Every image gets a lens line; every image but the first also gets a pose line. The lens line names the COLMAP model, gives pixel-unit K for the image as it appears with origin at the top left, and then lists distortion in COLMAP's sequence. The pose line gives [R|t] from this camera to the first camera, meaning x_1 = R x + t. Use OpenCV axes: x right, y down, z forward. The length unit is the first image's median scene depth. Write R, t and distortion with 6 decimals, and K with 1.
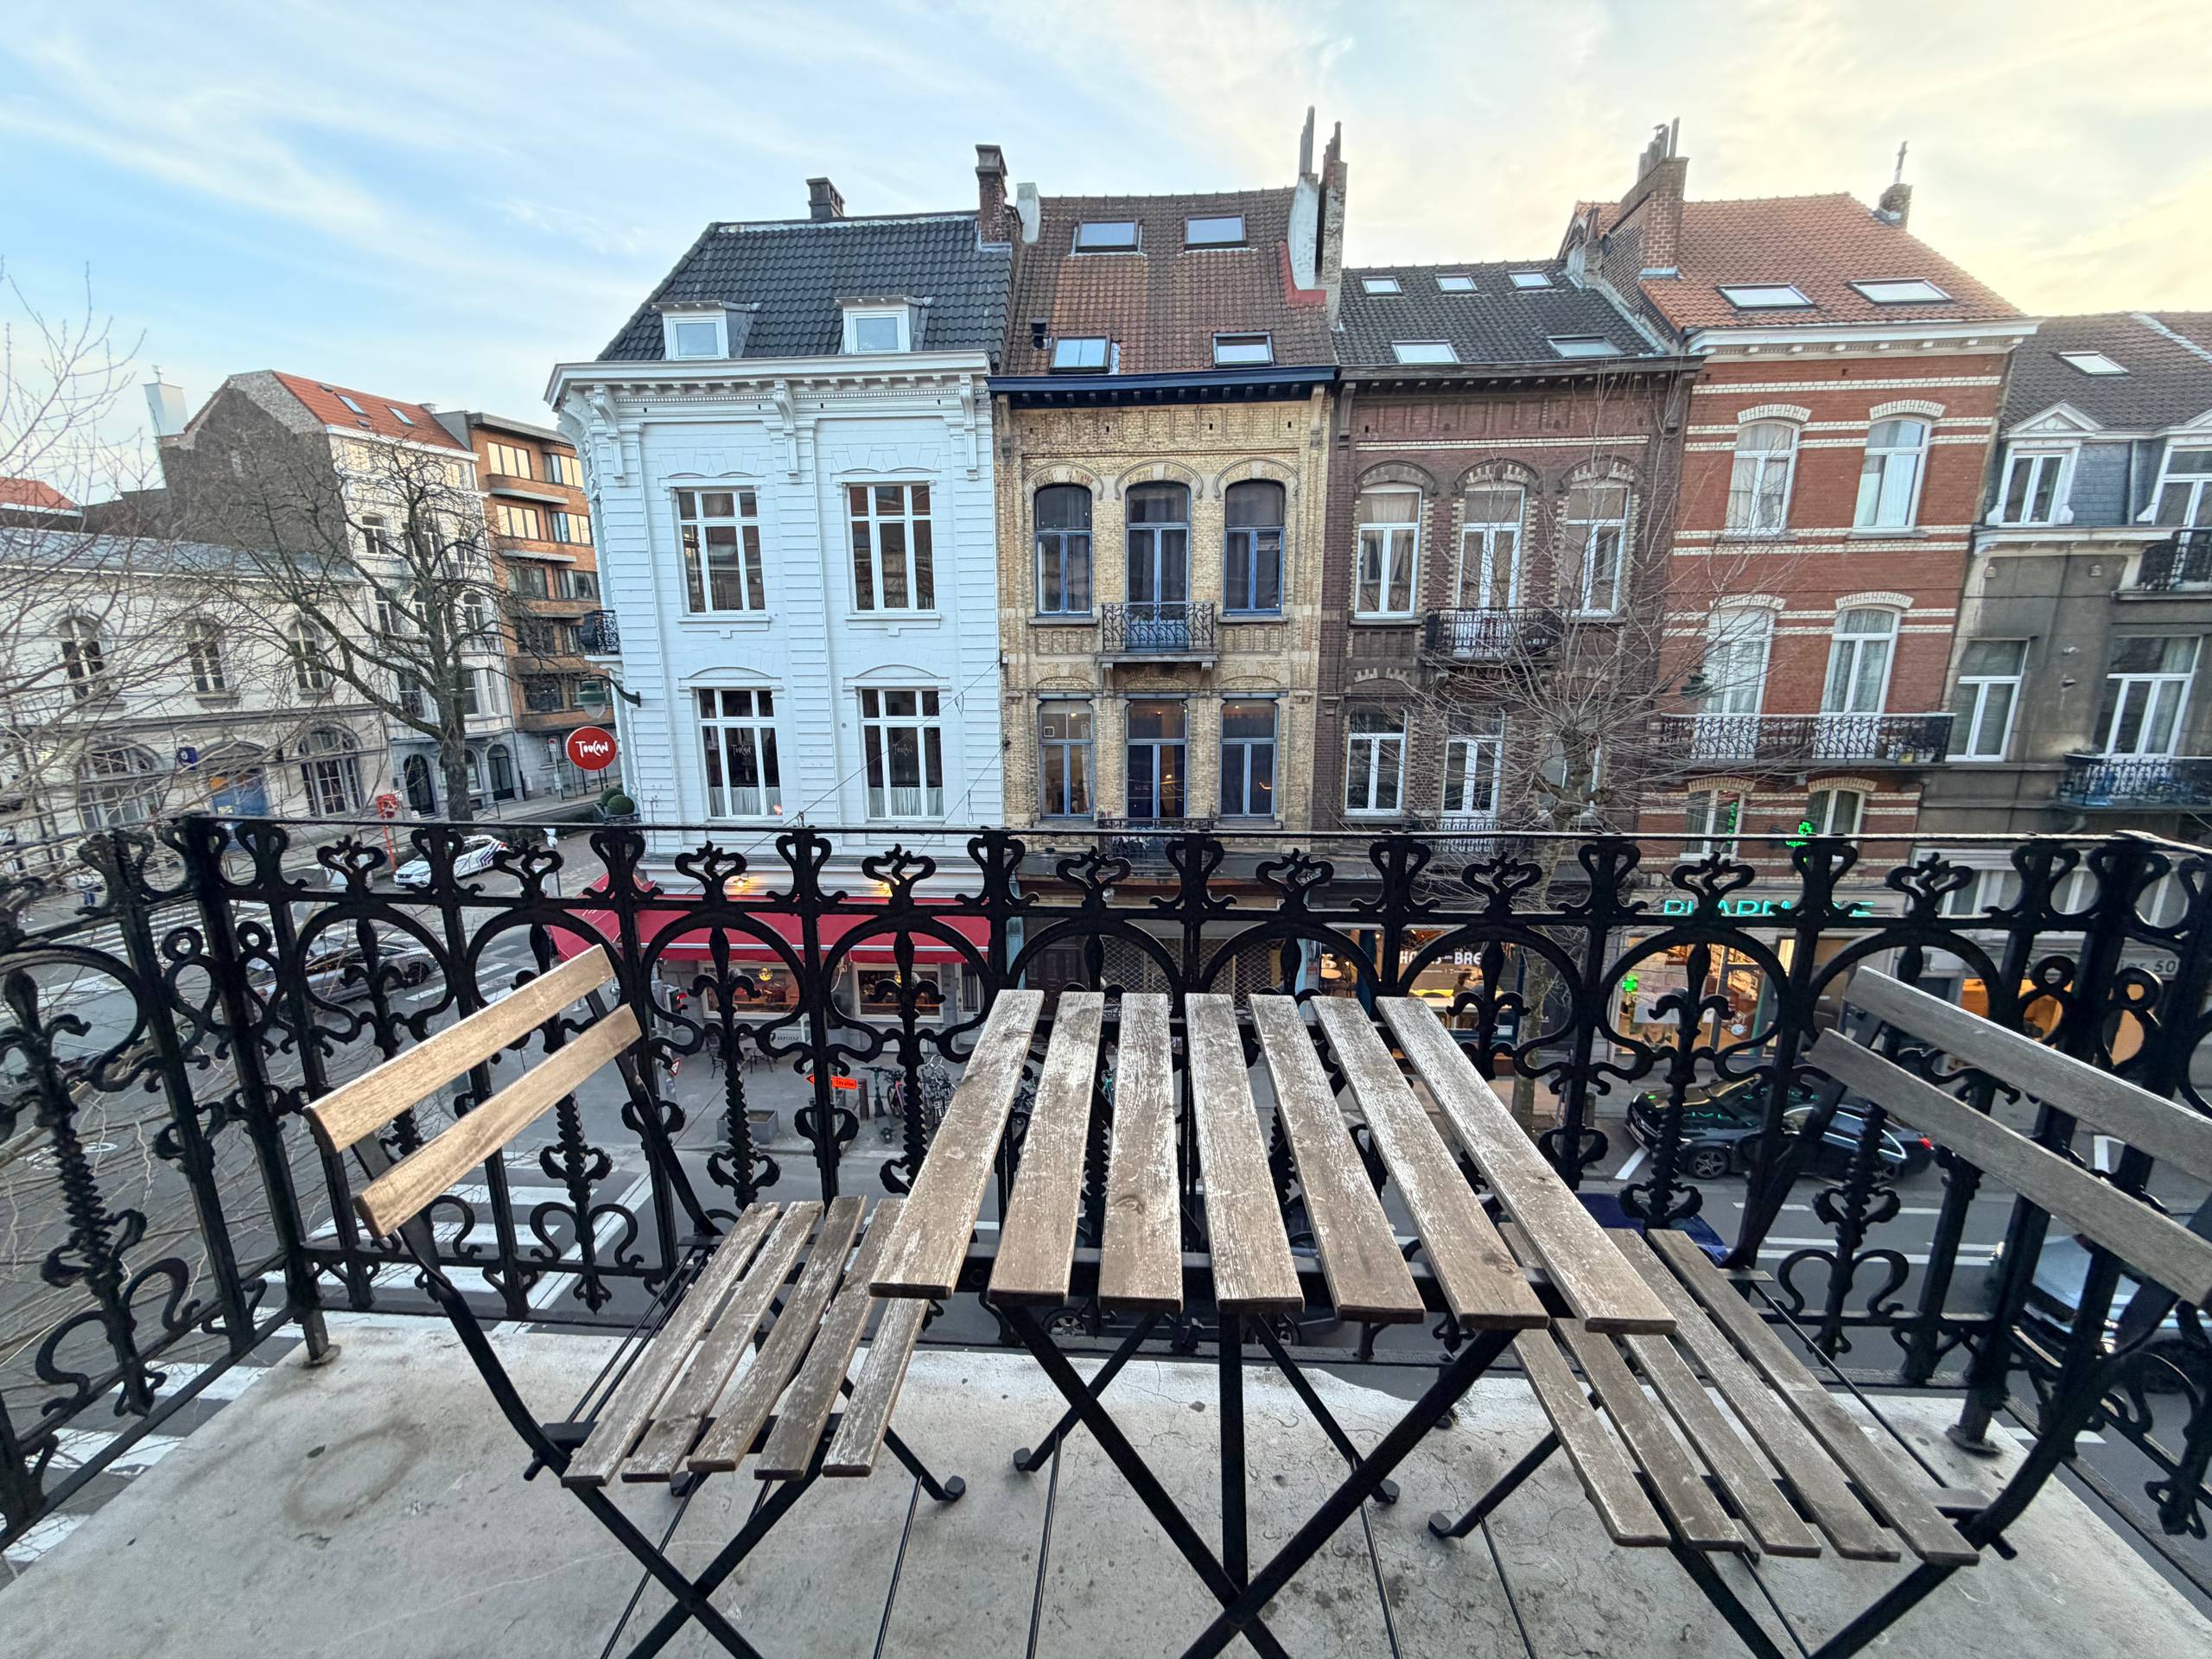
lens RADIAL K [[873.8, 0, 1104.9], [0, 873.8, 825.7], [0, 0, 1]] dist [0.001728, 0.000645]
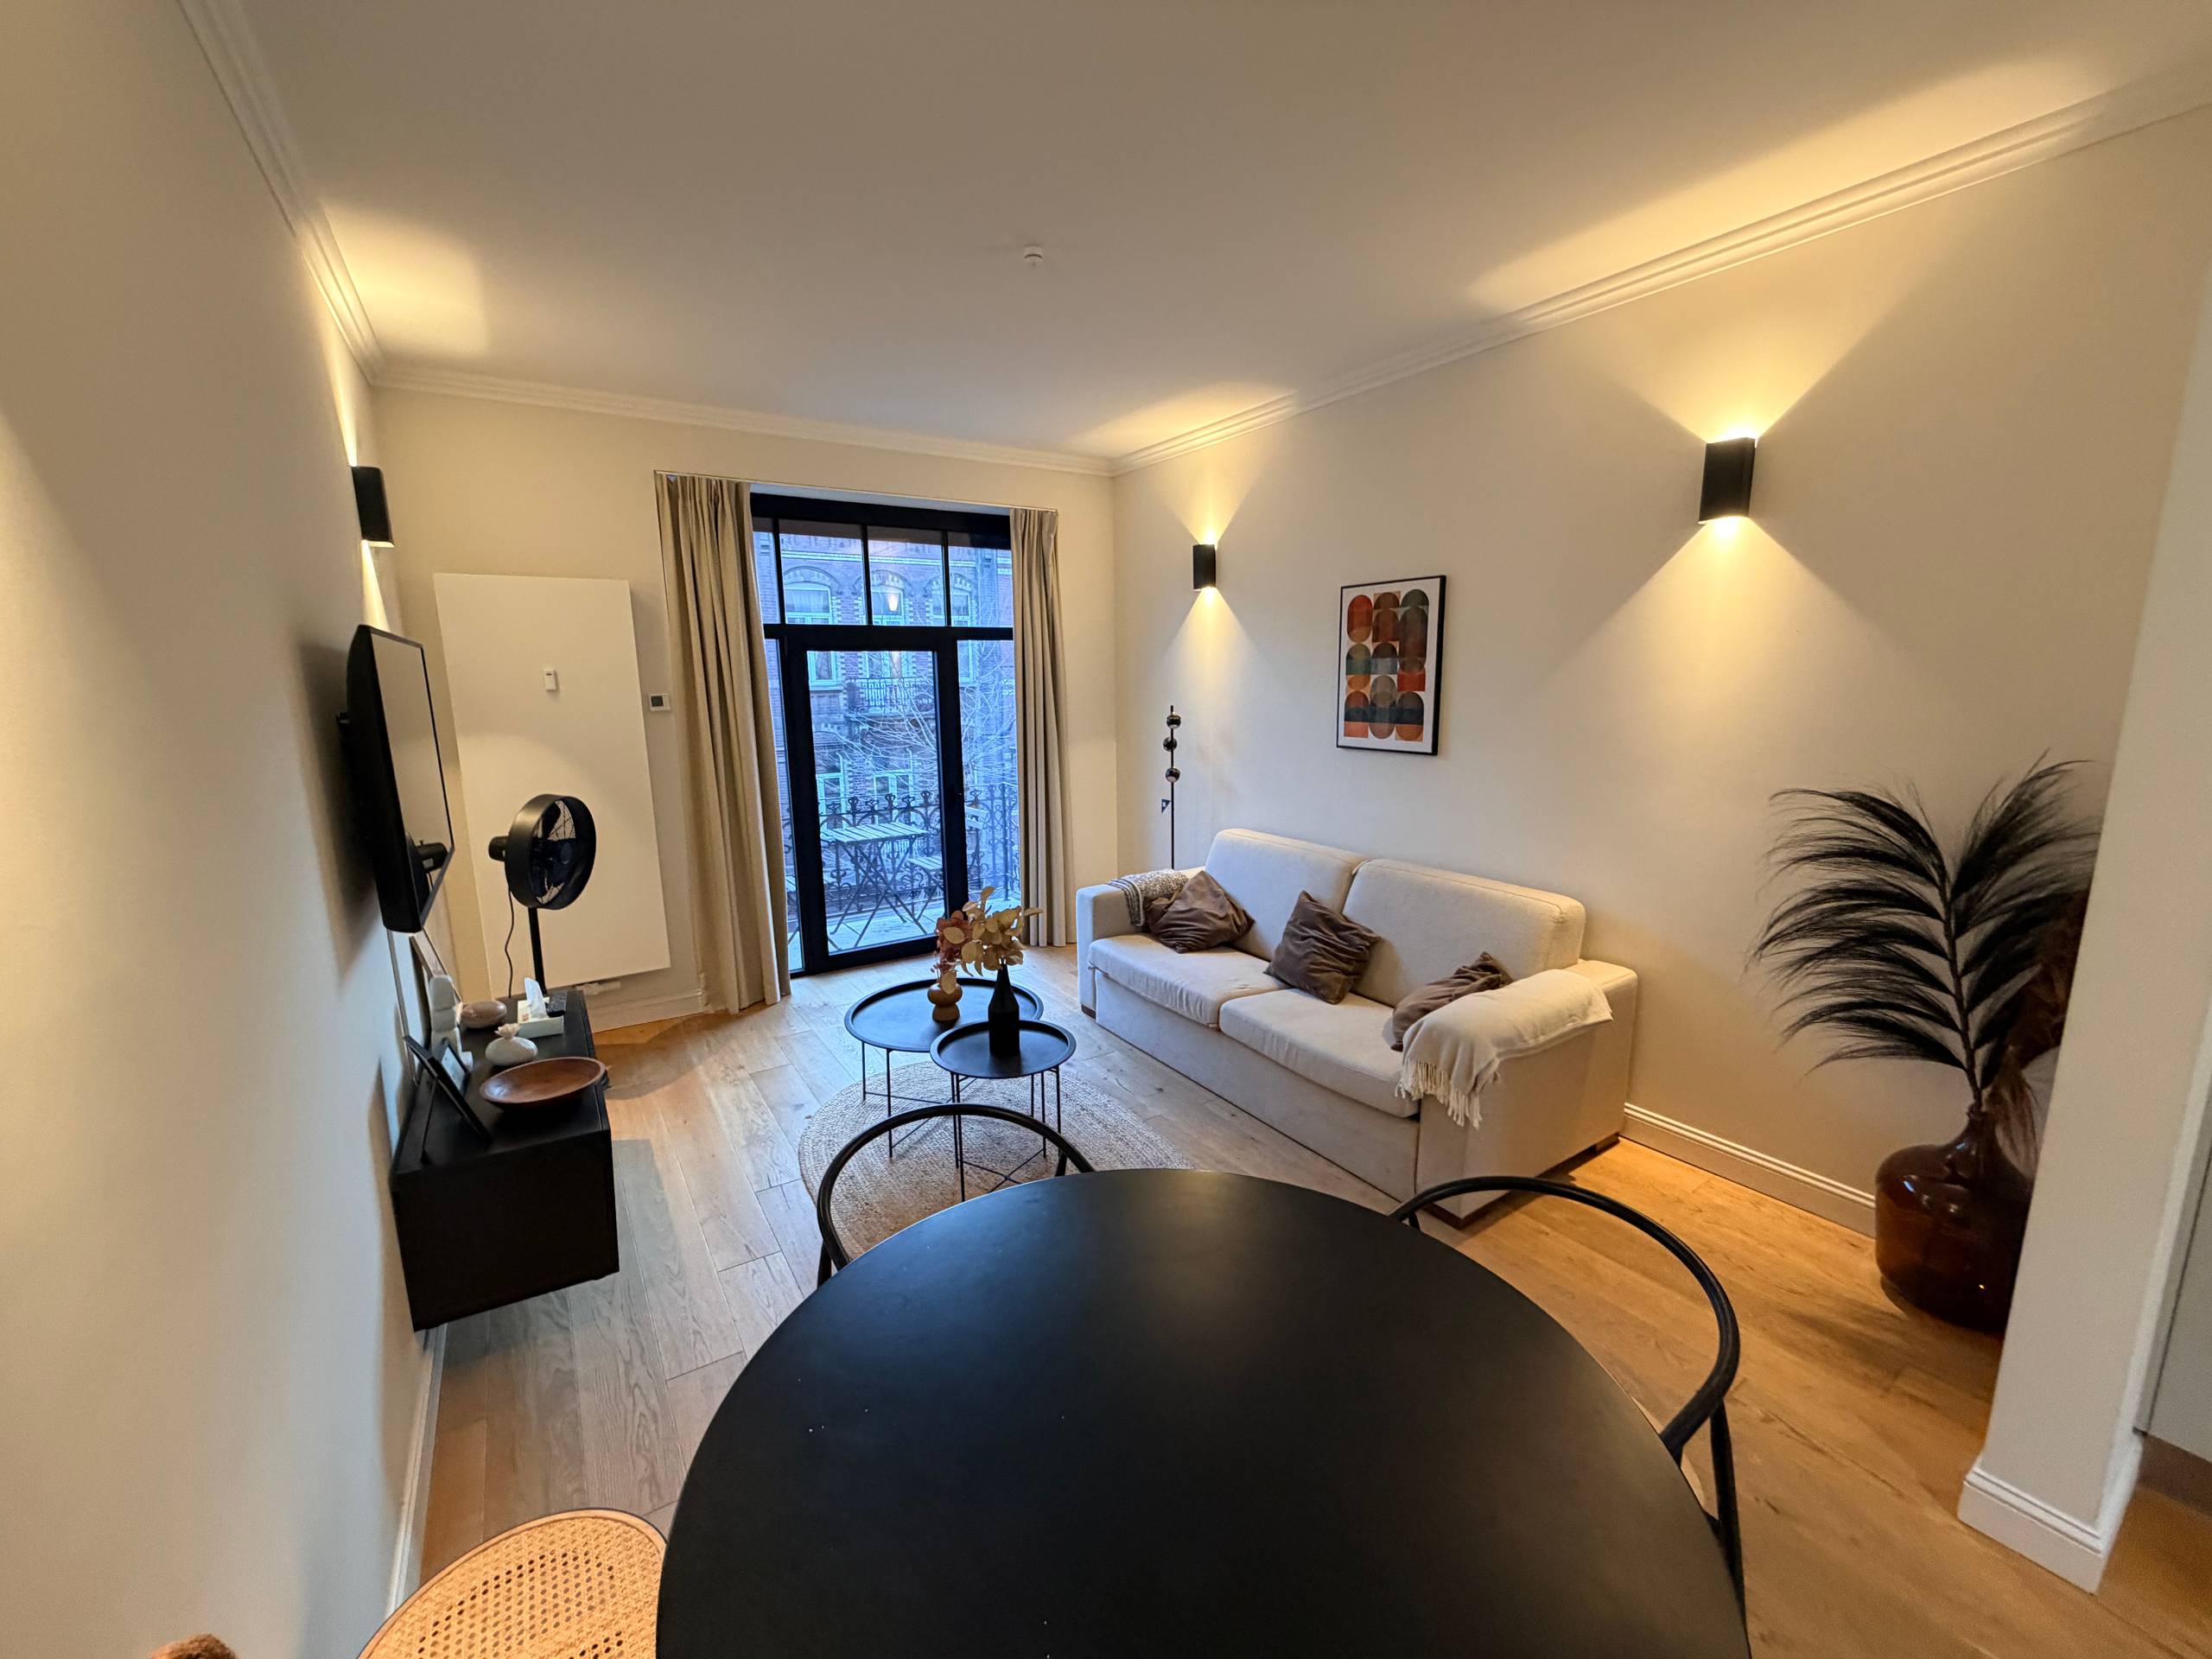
lens RADIAL K [[873.8, 0, 1104.9], [0, 873.8, 825.7], [0, 0, 1]] dist [0.001728, 0.000645]
pose [[0.794357, -0.108578, 0.597668, -0.137860], [0.133641, 0.991027, 0.002417, 0.023455], [-0.592568, 0.077953, 0.801740, -0.283127]]
